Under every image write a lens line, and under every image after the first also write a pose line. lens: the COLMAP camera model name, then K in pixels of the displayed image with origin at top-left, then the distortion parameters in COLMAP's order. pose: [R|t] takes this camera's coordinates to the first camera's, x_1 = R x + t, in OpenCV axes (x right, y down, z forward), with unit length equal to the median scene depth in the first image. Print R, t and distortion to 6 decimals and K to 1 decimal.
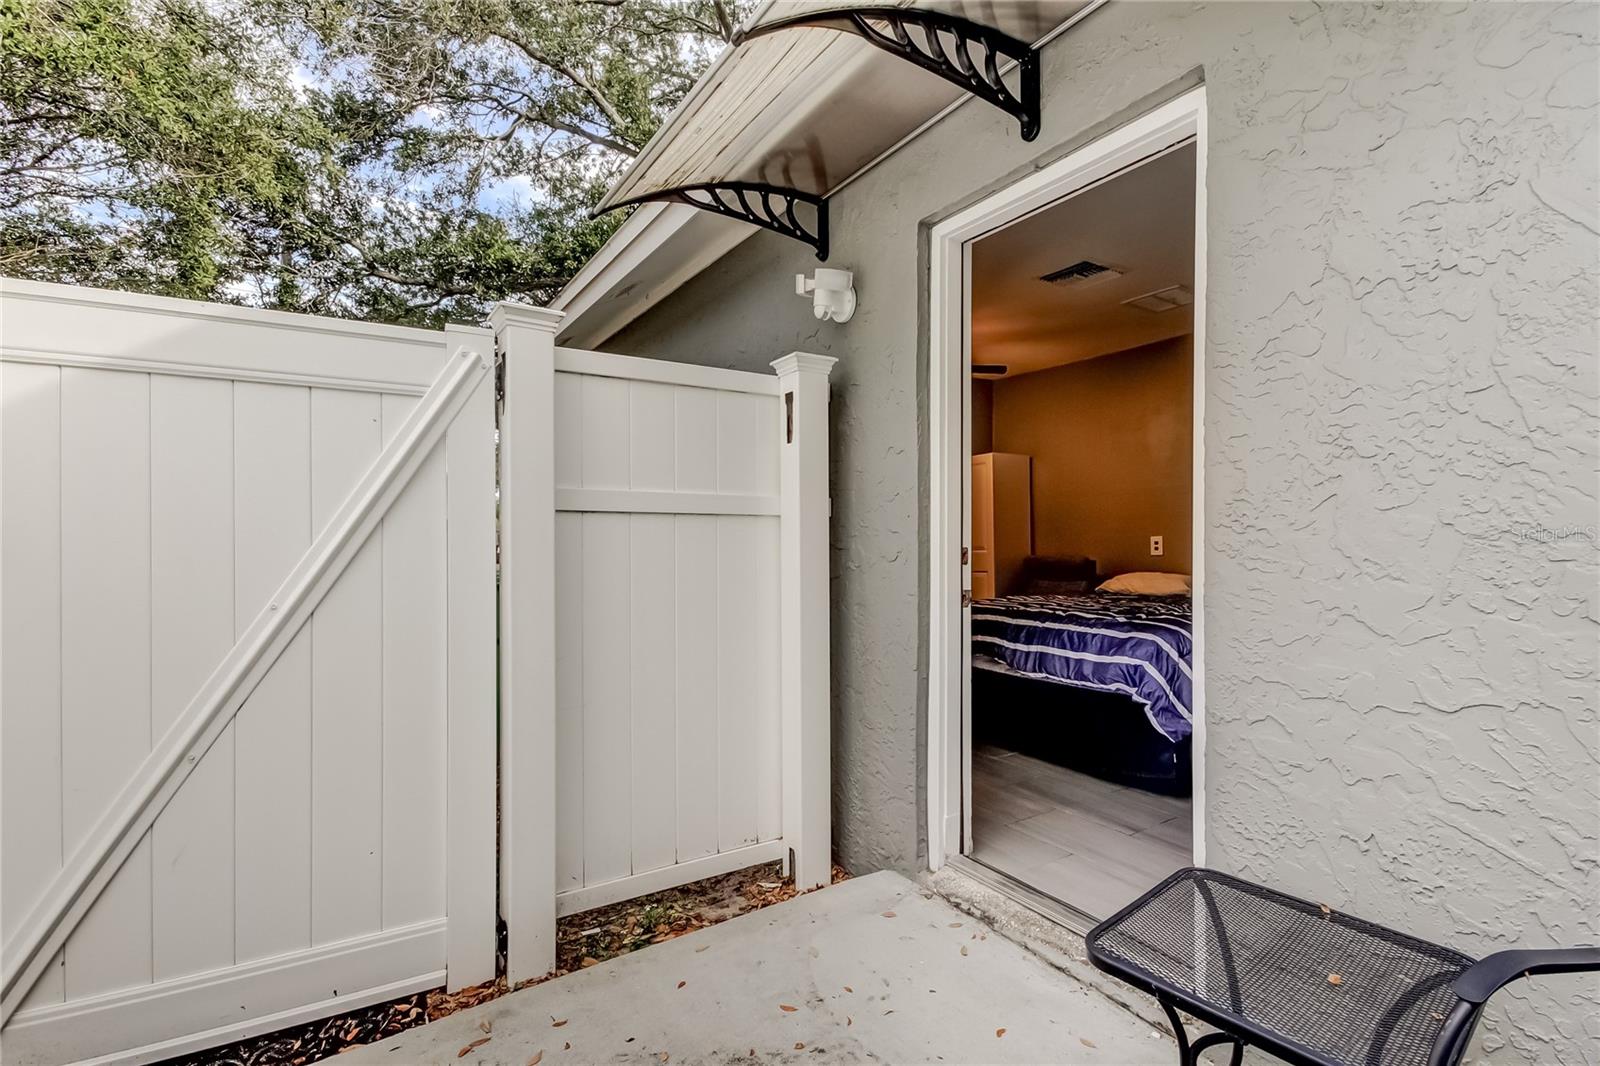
lens RADIAL K [[744.6, 0, 796.9], [0, 744.6, 539.6], [0, 0, 1]] dist [0.010200, -0.002293]
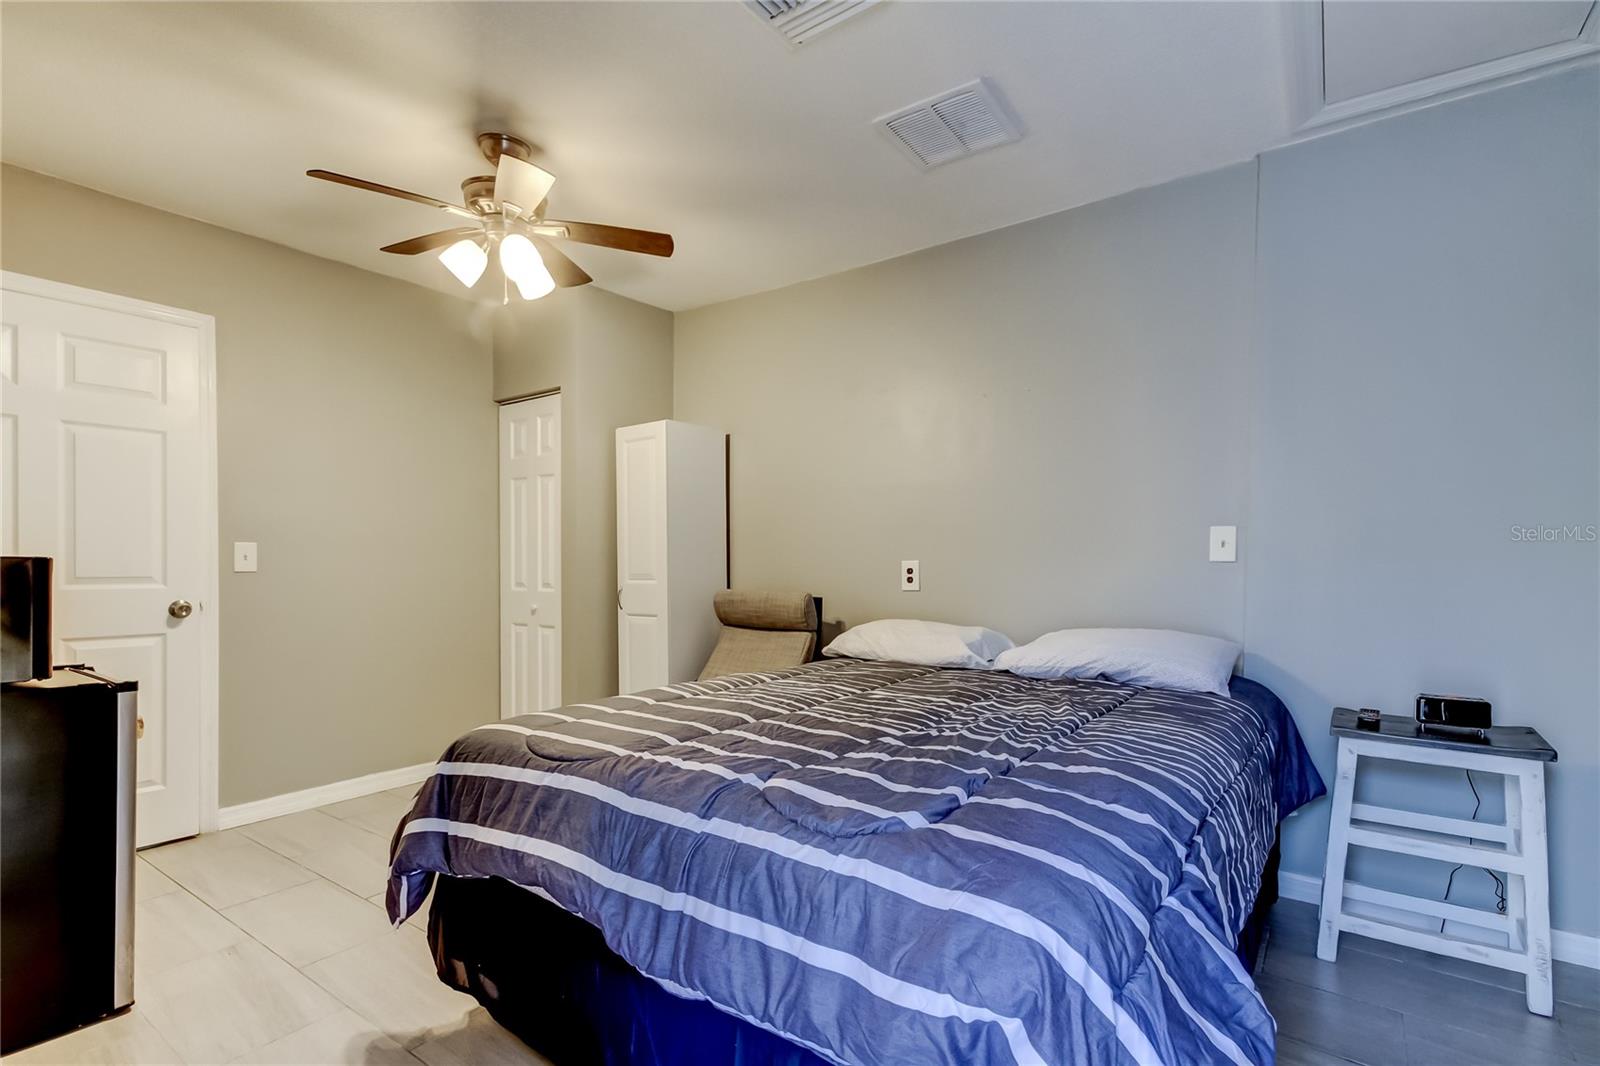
lens RADIAL K [[744.6, 0, 804.0], [0, 744.6, 542.8], [0, 0, 1]] dist [0.010200, -0.002293]
pose [[0.932363, 0.016557, 0.361145, 0.255701], [-0.012252, 0.999824, -0.014206, -0.015998], [-0.361317, 0.008820, 0.932401, 0.682452]]
